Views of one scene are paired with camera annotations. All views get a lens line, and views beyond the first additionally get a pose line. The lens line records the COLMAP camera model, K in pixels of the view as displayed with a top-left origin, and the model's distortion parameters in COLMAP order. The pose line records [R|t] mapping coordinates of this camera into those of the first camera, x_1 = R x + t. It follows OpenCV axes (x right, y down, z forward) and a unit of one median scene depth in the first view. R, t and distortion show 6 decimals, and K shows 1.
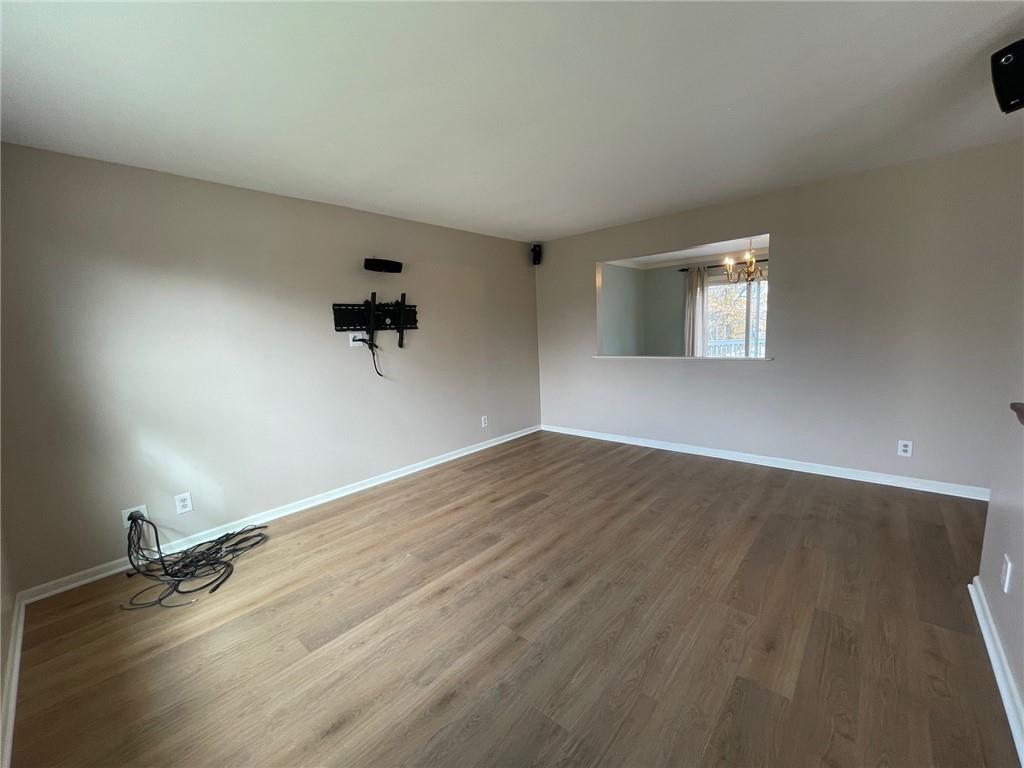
lens RADIAL K [[414.3, 0, 512.0], [0, 414.3, 384.0], [0, 0, 1]] dist [-0.002732, -0.000226]
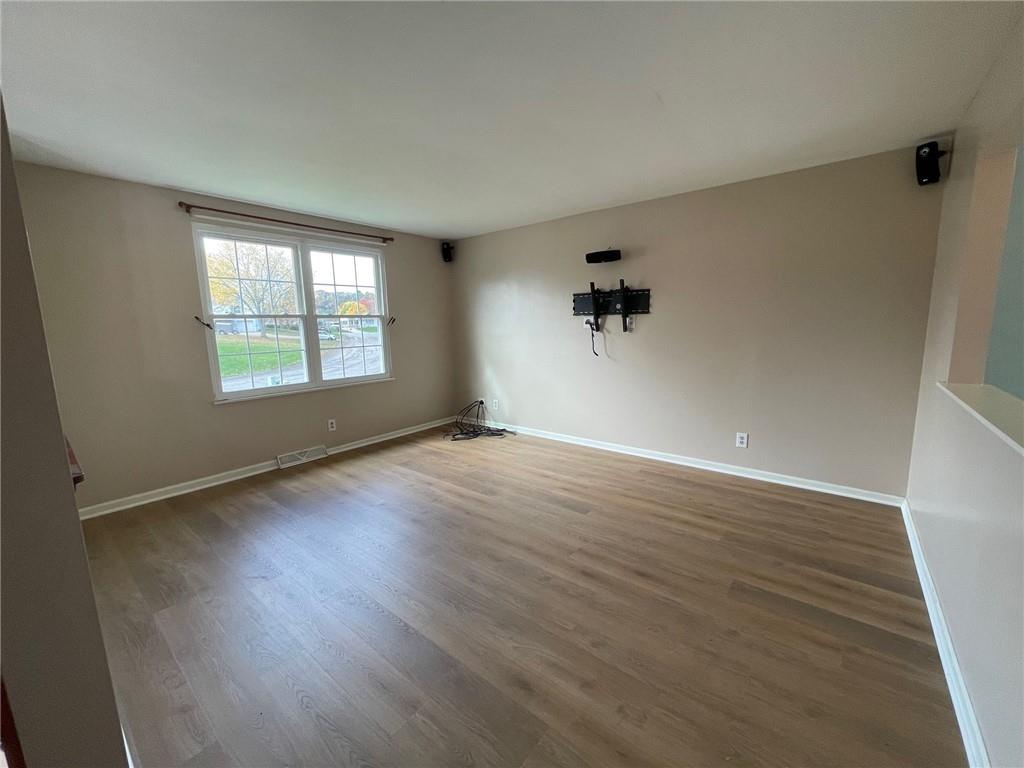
lens RADIAL K [[414.3, 0, 512.0], [0, 414.3, 384.0], [0, 0, 1]] dist [-0.002732, -0.000226]
pose [[0.042619, 0.189417, -0.980971, 0.844240], [-0.113183, 0.976458, 0.183628, -0.131024], [0.992660, 0.103203, 0.063055, 0.736145]]
